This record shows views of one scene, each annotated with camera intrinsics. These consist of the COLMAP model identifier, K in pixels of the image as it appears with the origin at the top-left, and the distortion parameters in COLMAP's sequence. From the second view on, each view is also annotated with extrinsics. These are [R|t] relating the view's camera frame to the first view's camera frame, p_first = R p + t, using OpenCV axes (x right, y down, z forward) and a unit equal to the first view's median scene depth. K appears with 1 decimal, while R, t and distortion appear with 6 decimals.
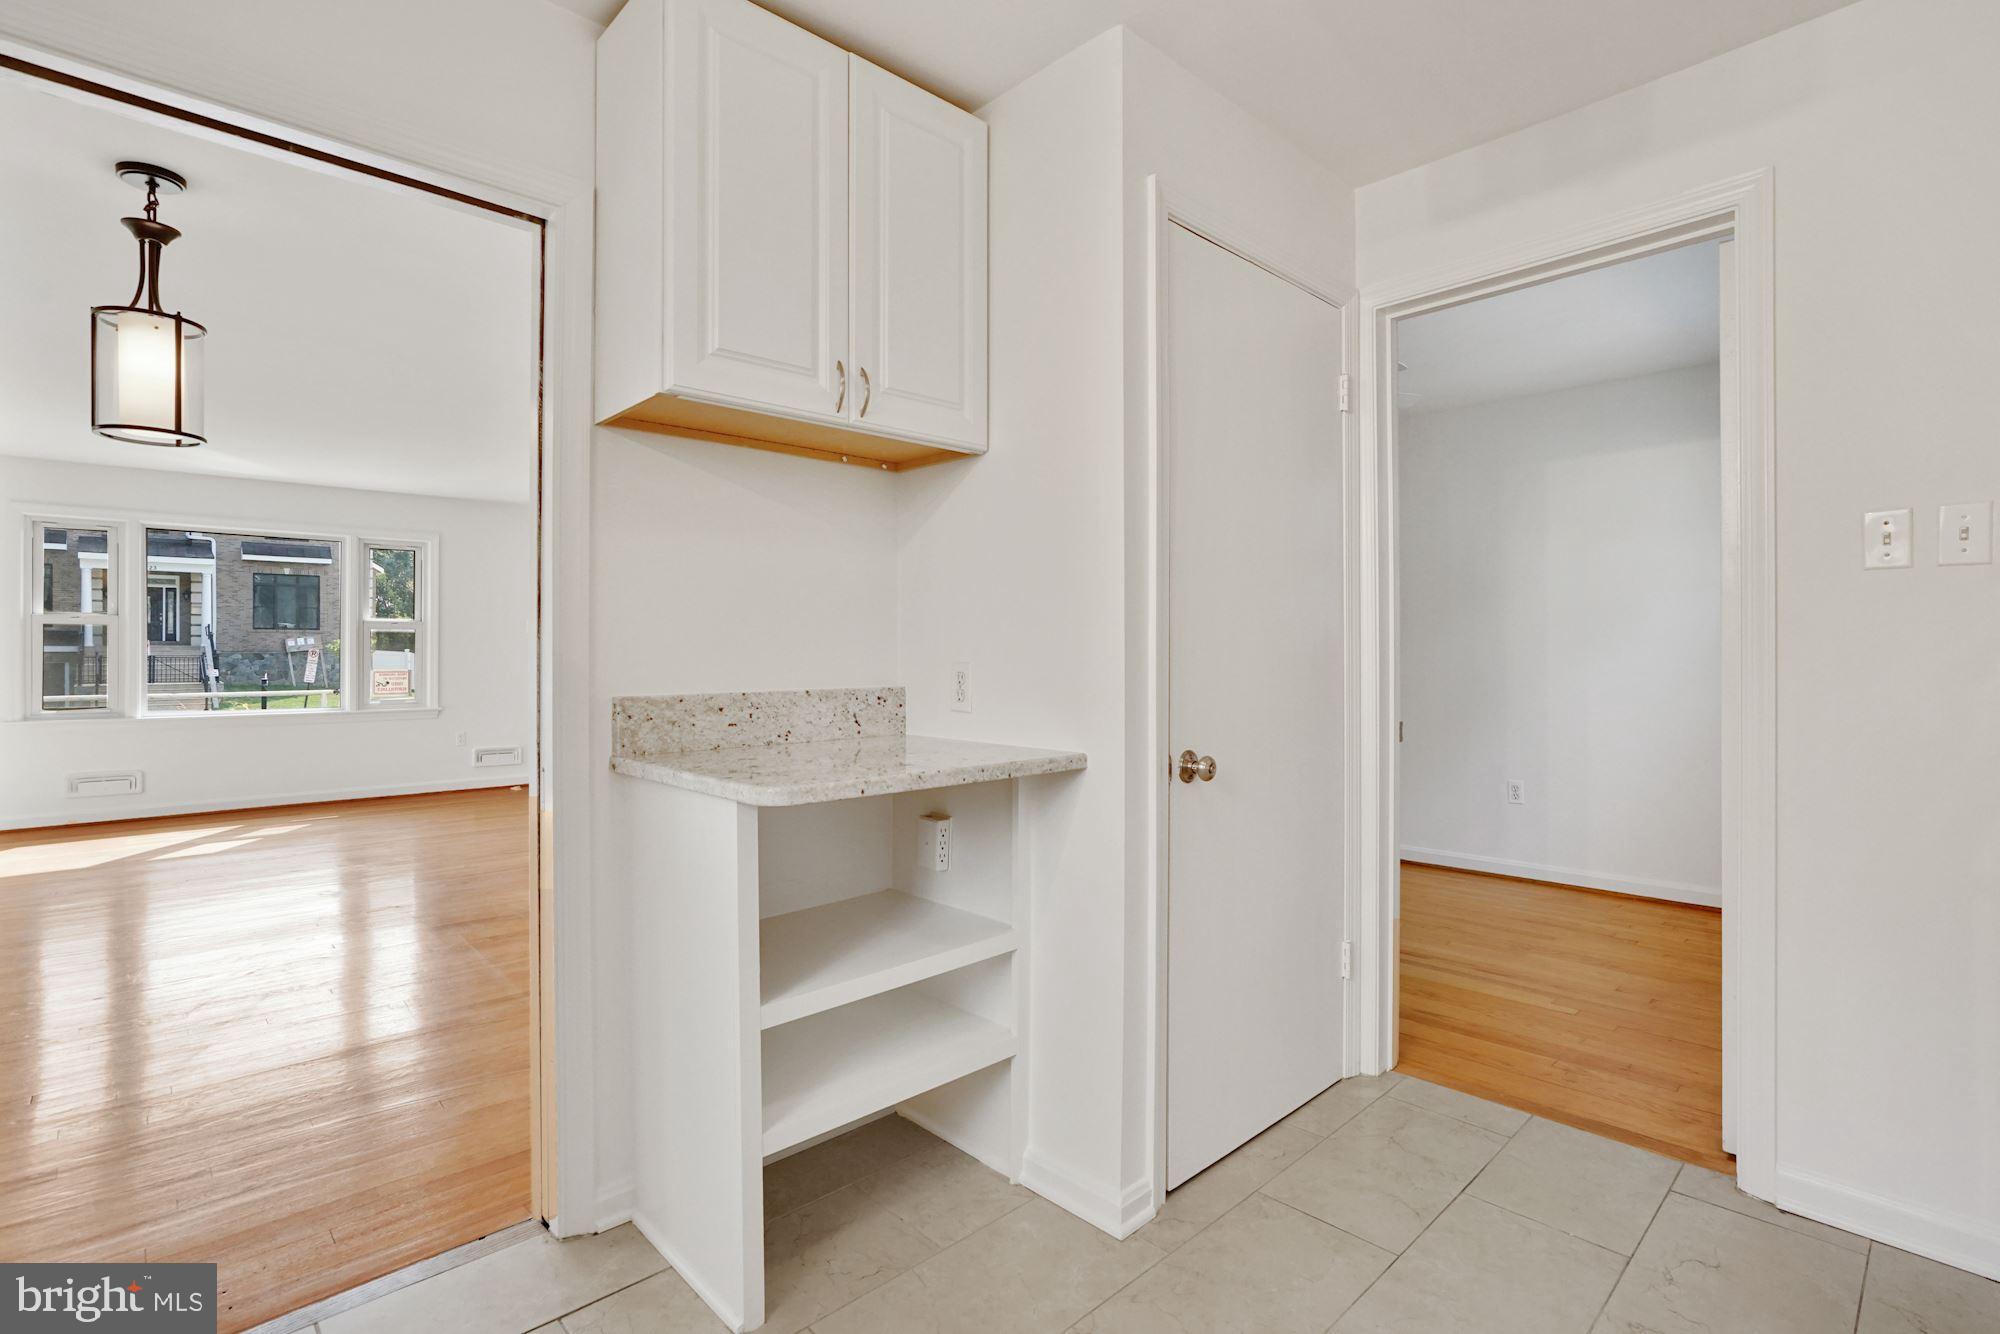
lens RADIAL K [[938.0, 0, 1002.3], [0, 938.0, 655.2], [0, 0, 1]] dist [0.001339, 0.000937]
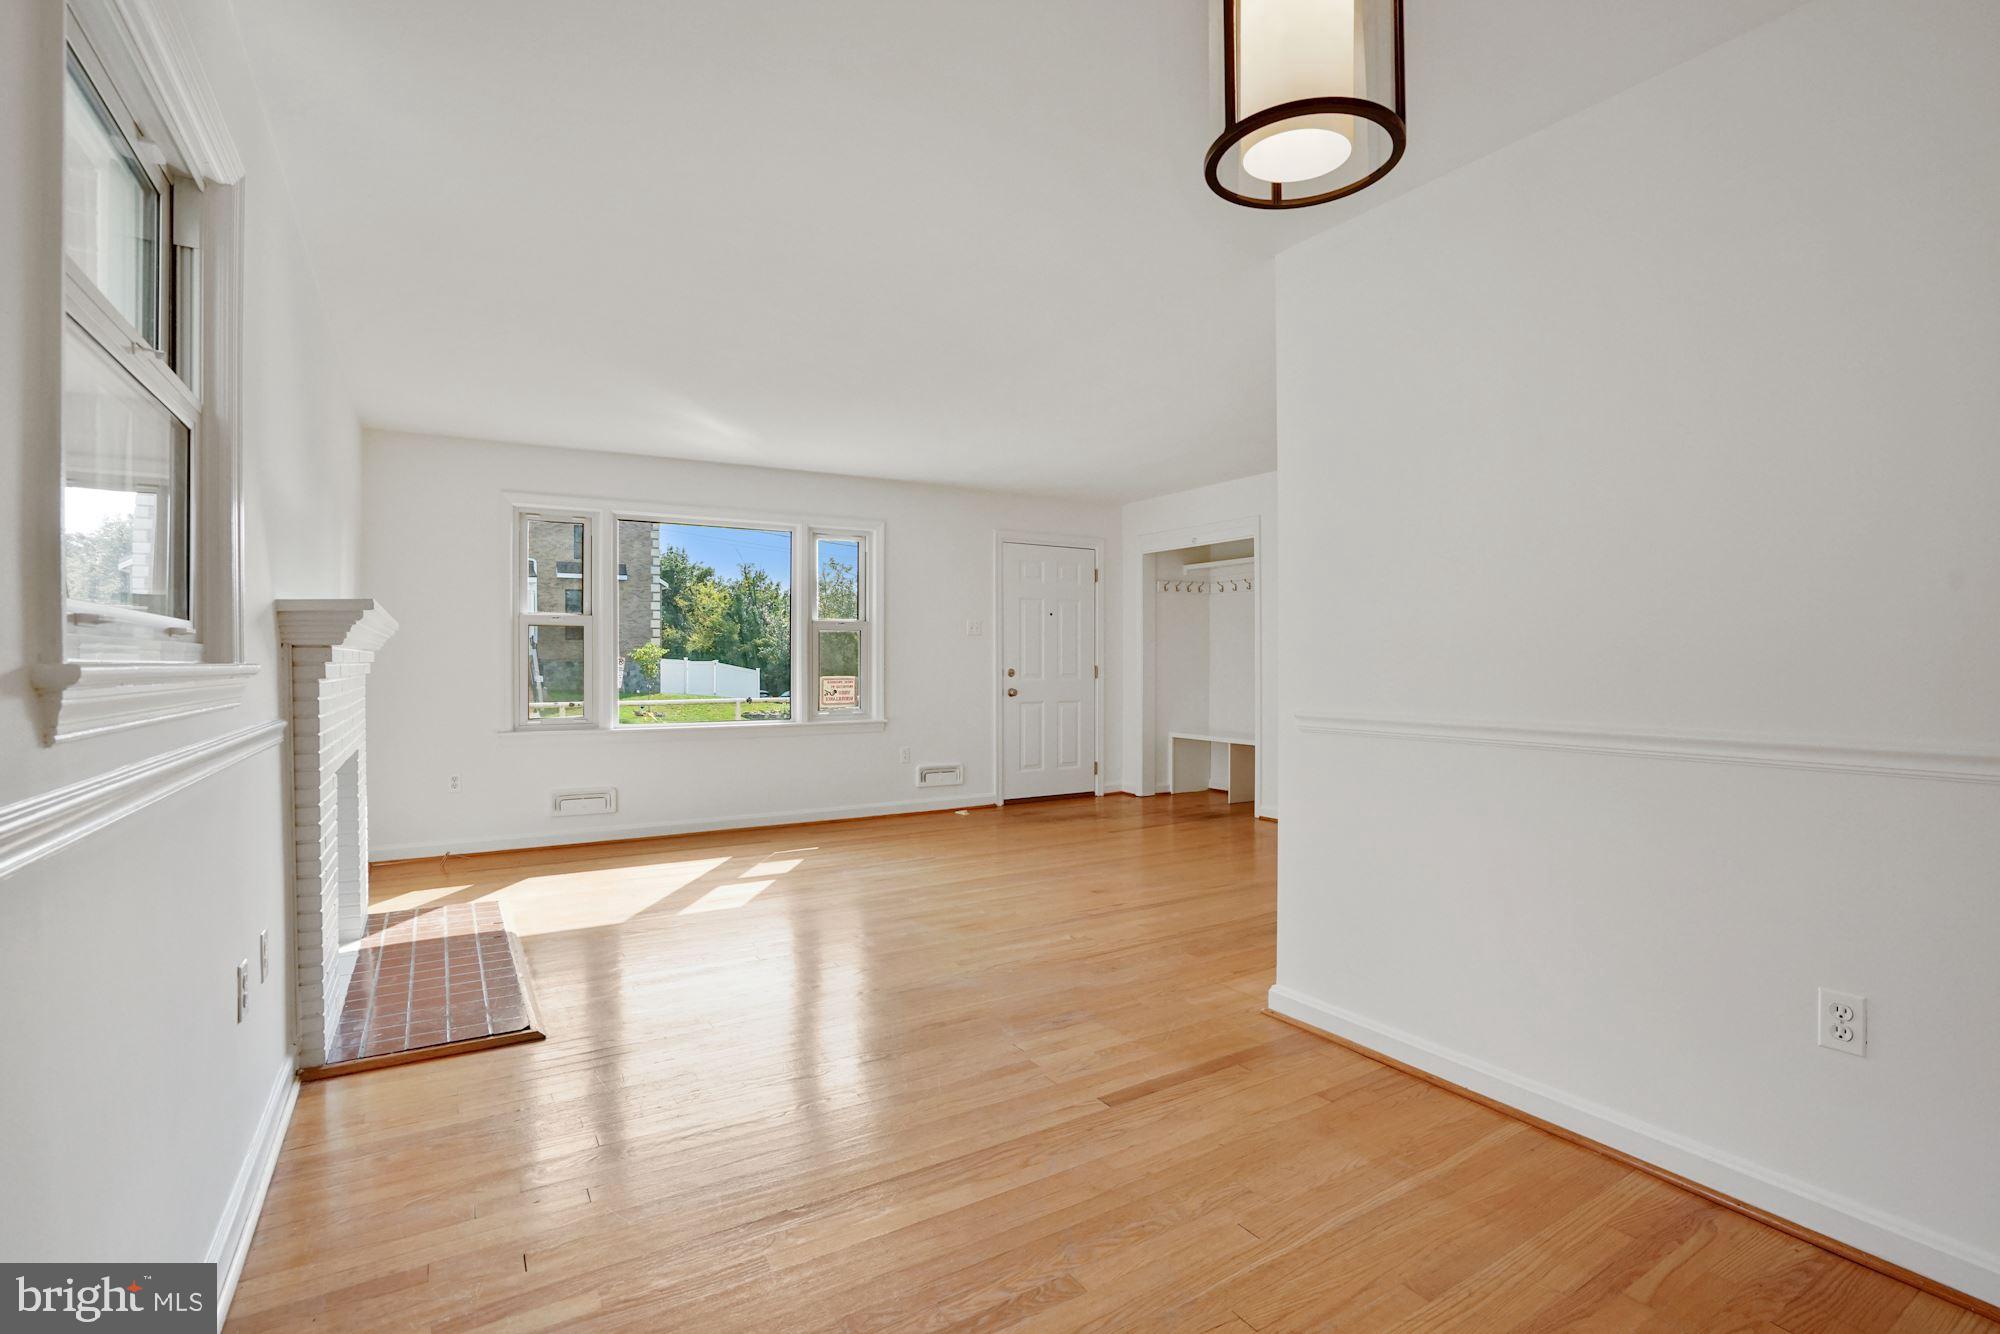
lens RADIAL K [[938.0, 0, 1001.8], [0, 938.0, 670.5], [0, 0, 1]] dist [0.001339, 0.000937]
pose [[0.975540, -0.001813, -0.219816, -0.312628], [0.003917, 0.999951, 0.009137, 0.003147], [0.219789, -0.009775, 0.975498, 0.179856]]
